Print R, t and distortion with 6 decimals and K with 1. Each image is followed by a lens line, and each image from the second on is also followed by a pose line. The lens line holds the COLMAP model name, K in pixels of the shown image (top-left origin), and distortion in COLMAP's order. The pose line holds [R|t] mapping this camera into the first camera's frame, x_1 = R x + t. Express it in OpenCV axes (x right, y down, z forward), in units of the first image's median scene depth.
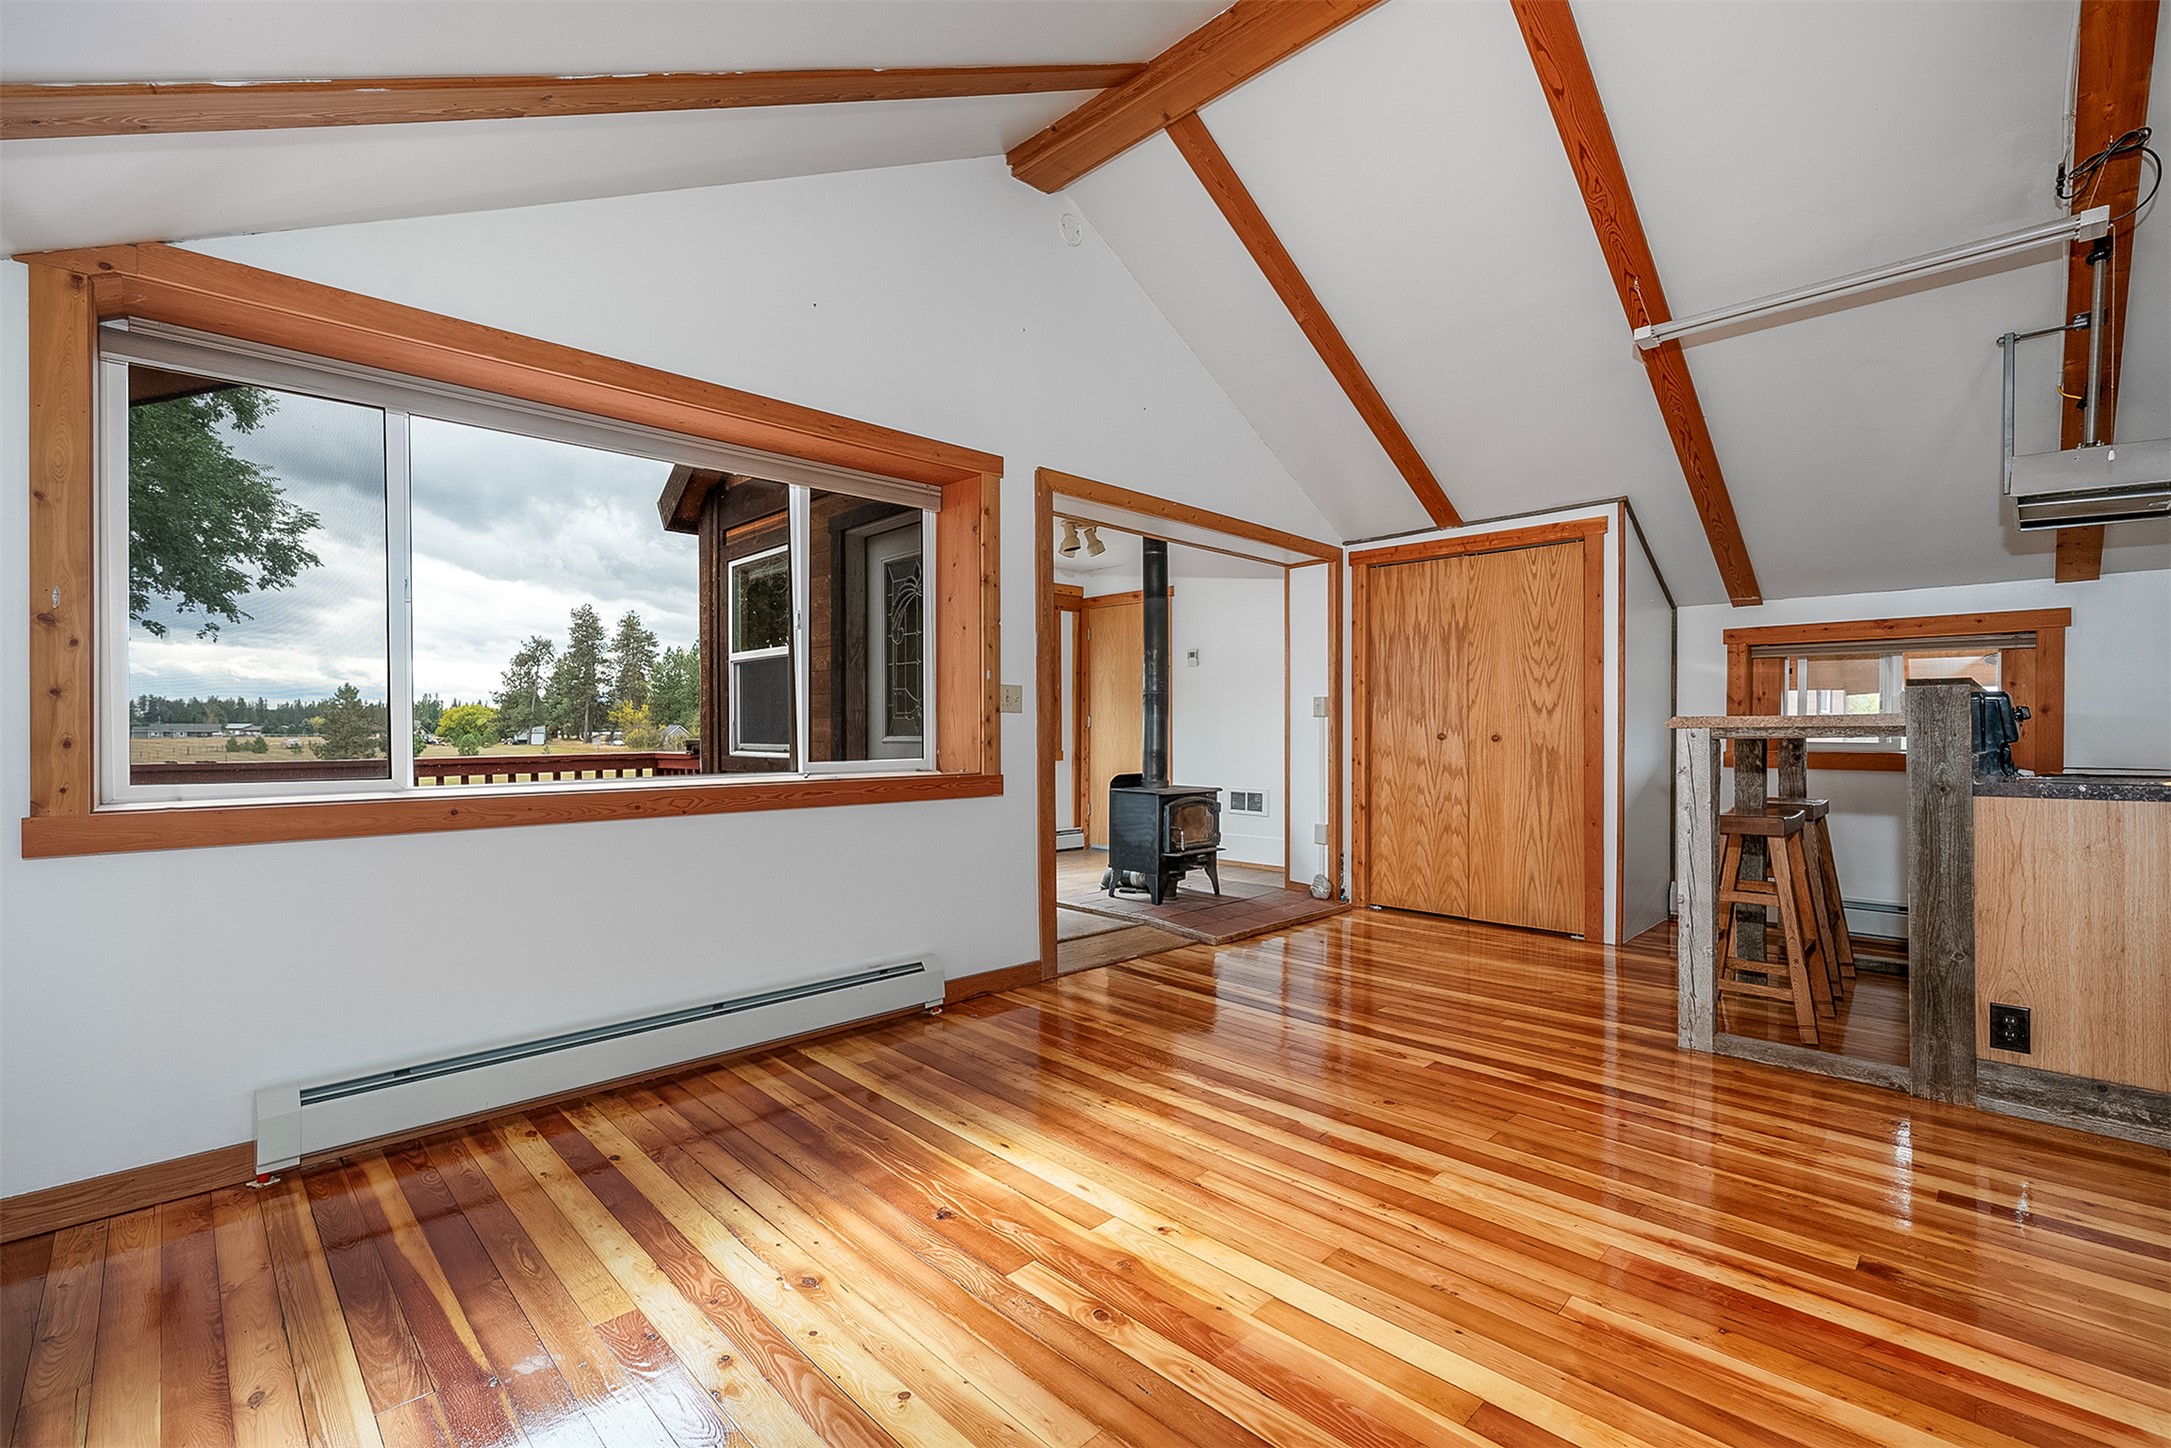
lens RADIAL K [[991.7, 0, 1087.9], [0, 991.7, 730.8], [0, 0, 1]] dist [-0.001285, -0.000290]
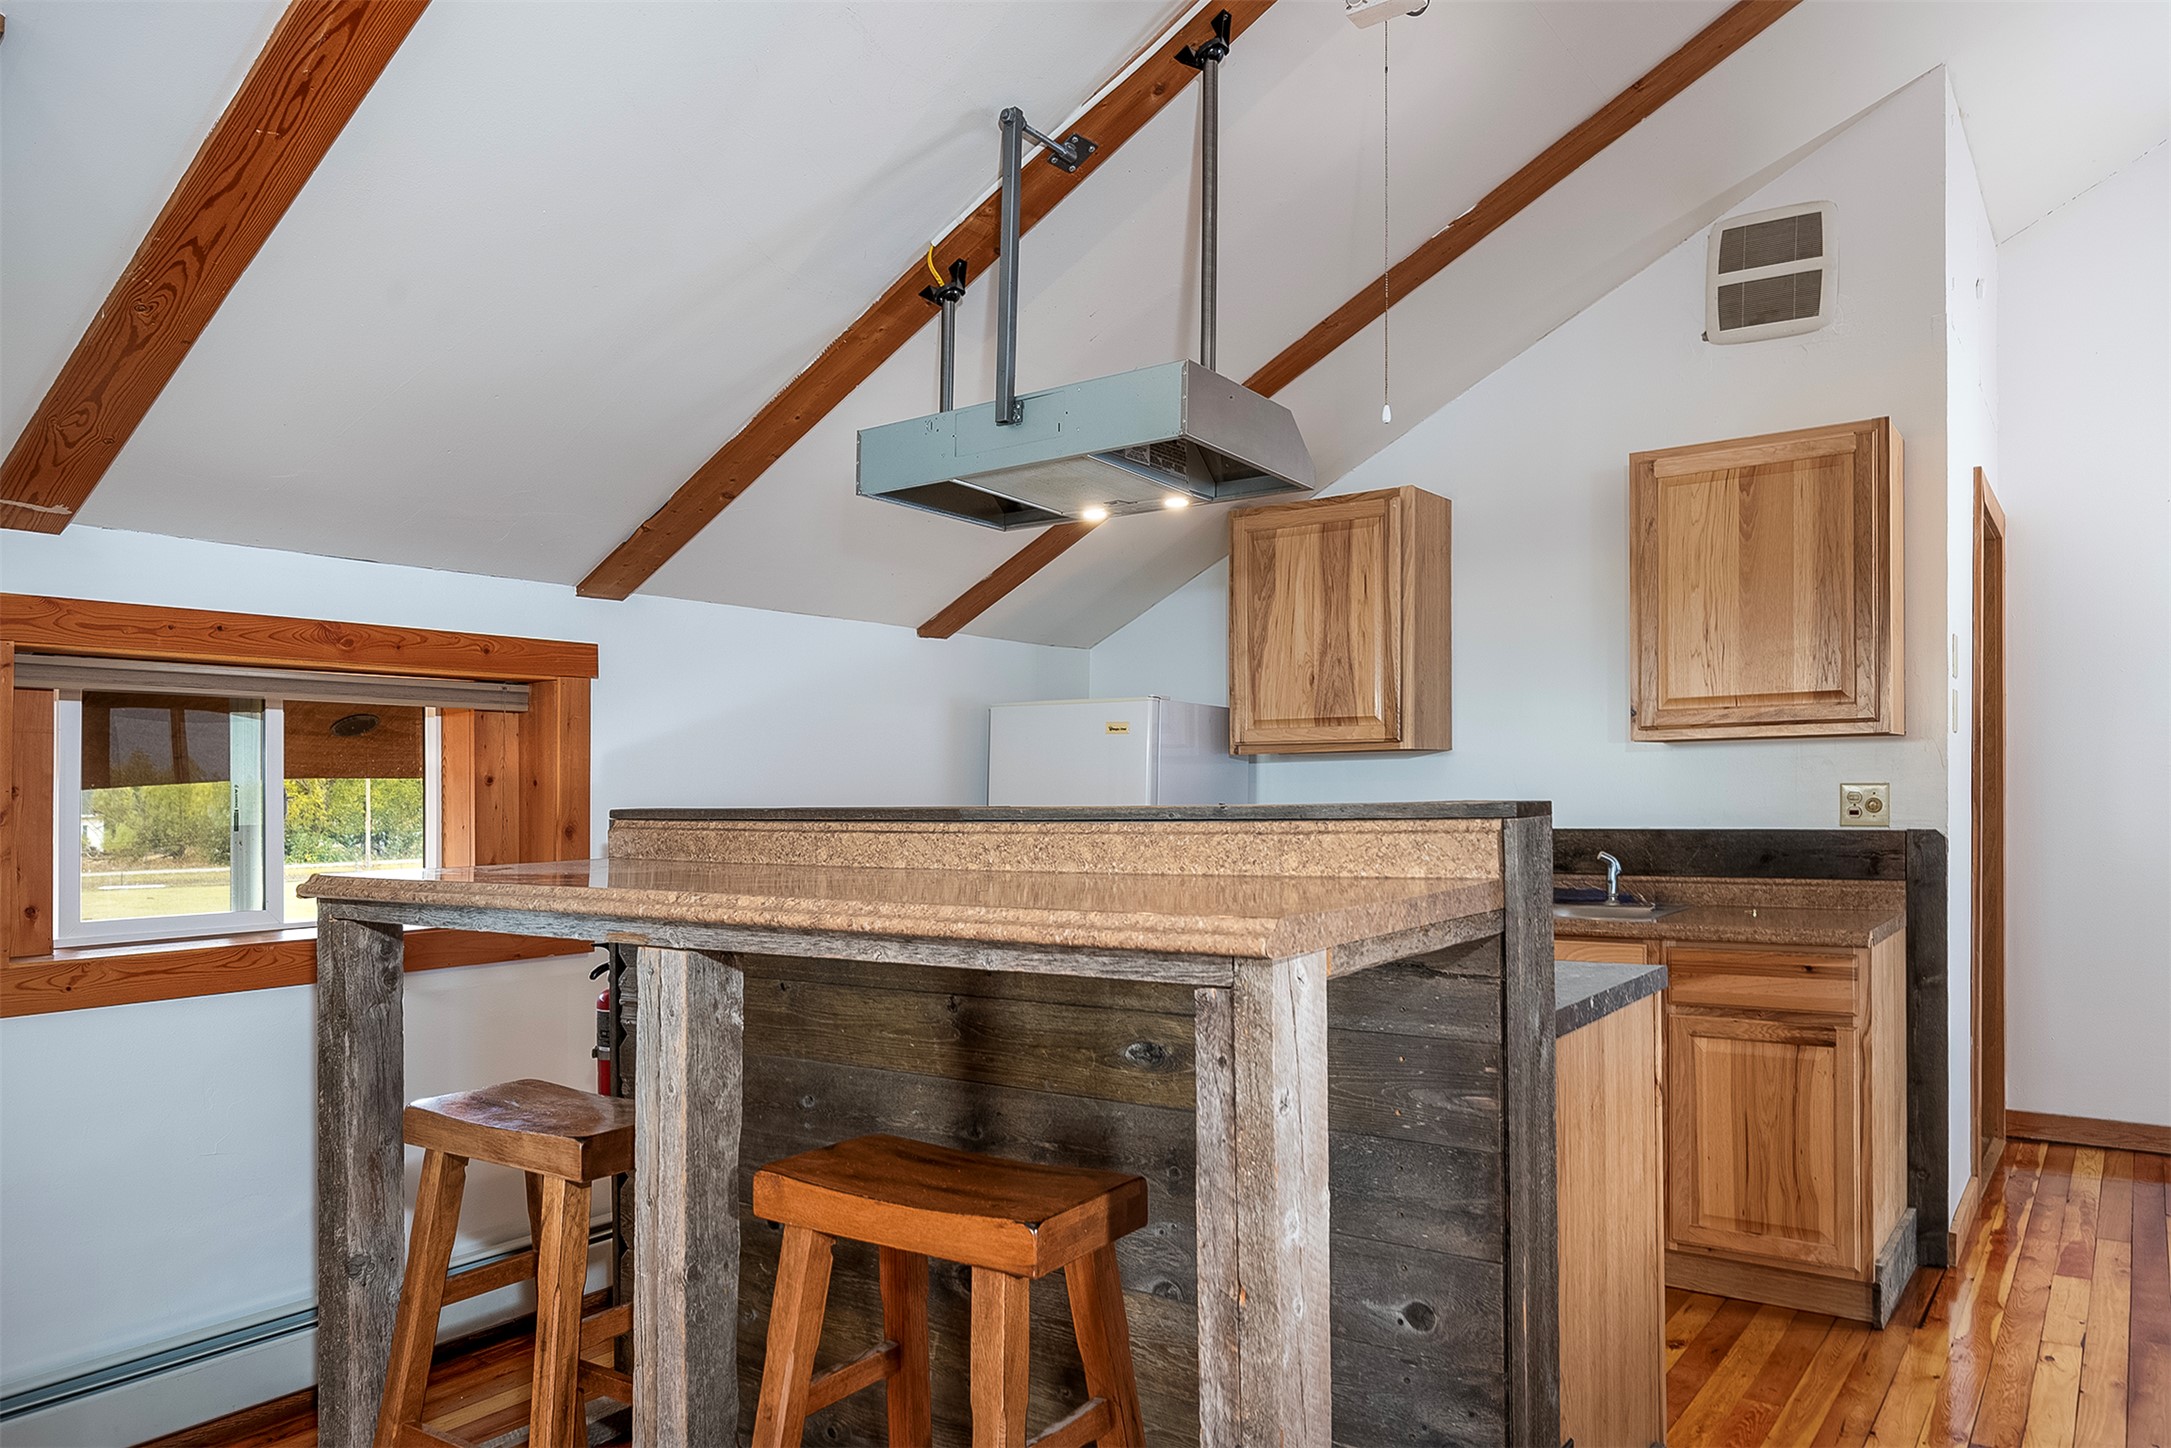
lens RADIAL K [[1484.0, 0, 1090.7], [0, 1484.0, 803.3], [0, 0, 1]] dist [0.000196, -0.000893]
pose [[-0.171305, -0.007782, 0.985187, 0.126958], [0.013696, 0.999853, 0.010279, -0.041231], [-0.985123, 0.015254, -0.171173, 0.894451]]
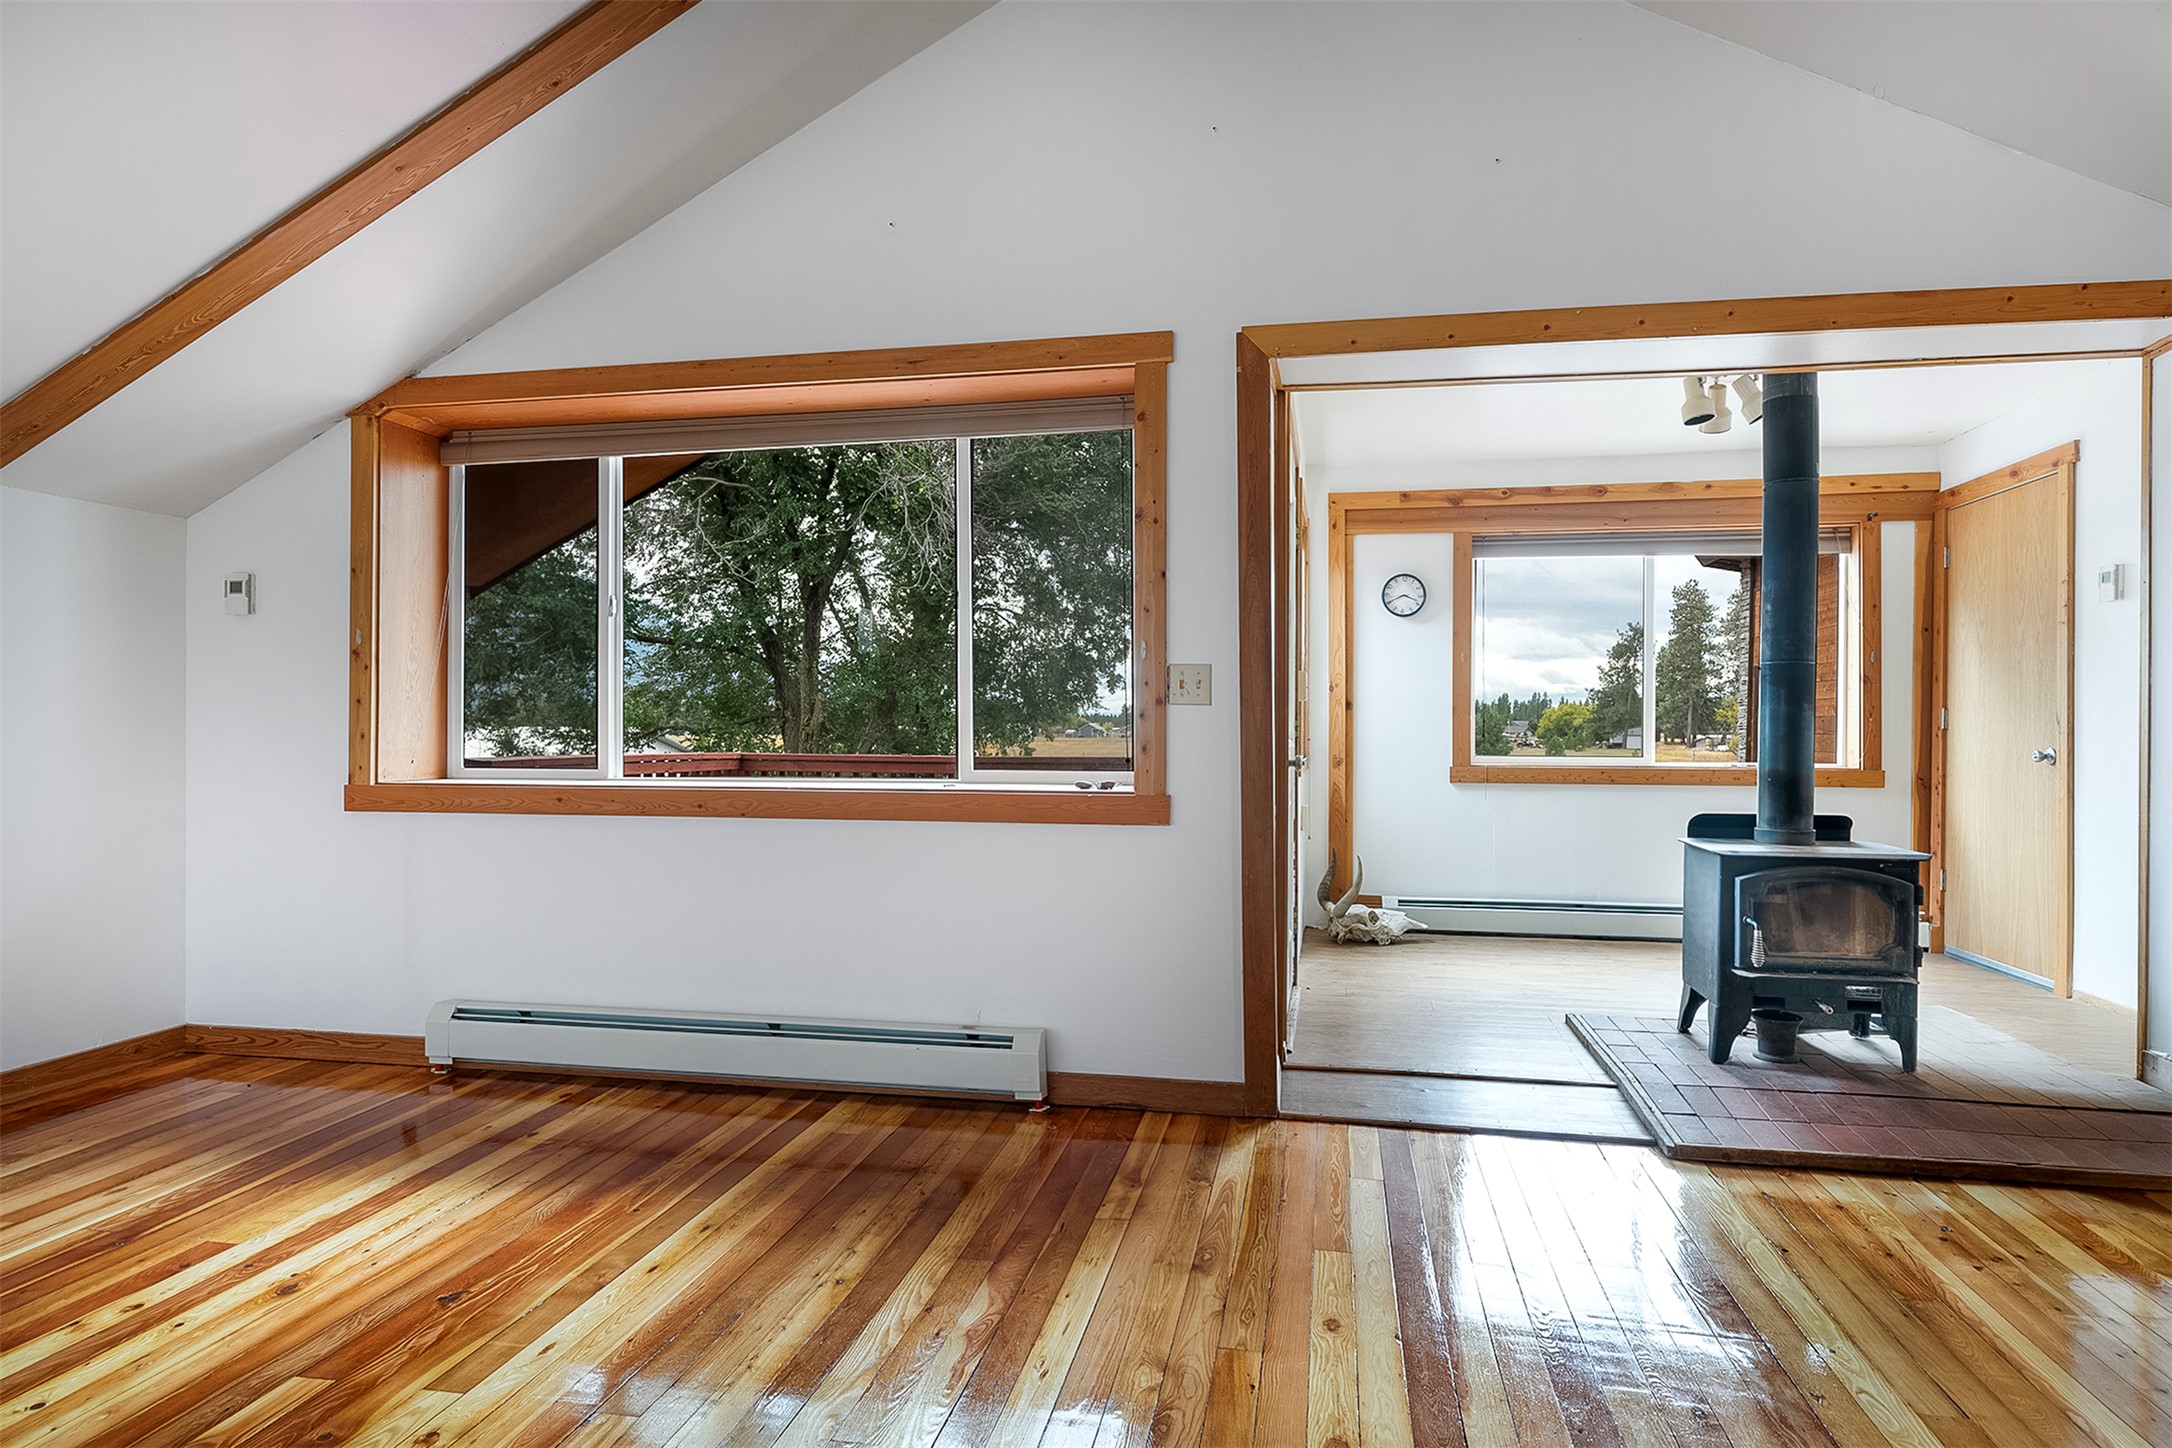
lens RADIAL K [[1180.5, 0, 1071.6], [0, 1180.5, 729.1], [0, 0, 1]] dist [-0.001671, -0.000475]
pose [[0.554052, 0.002404, -0.832479, 0.539430], [-0.005281, 0.999986, -0.000627, -0.000905], [0.832465, 0.004744, 0.554057, 0.479968]]
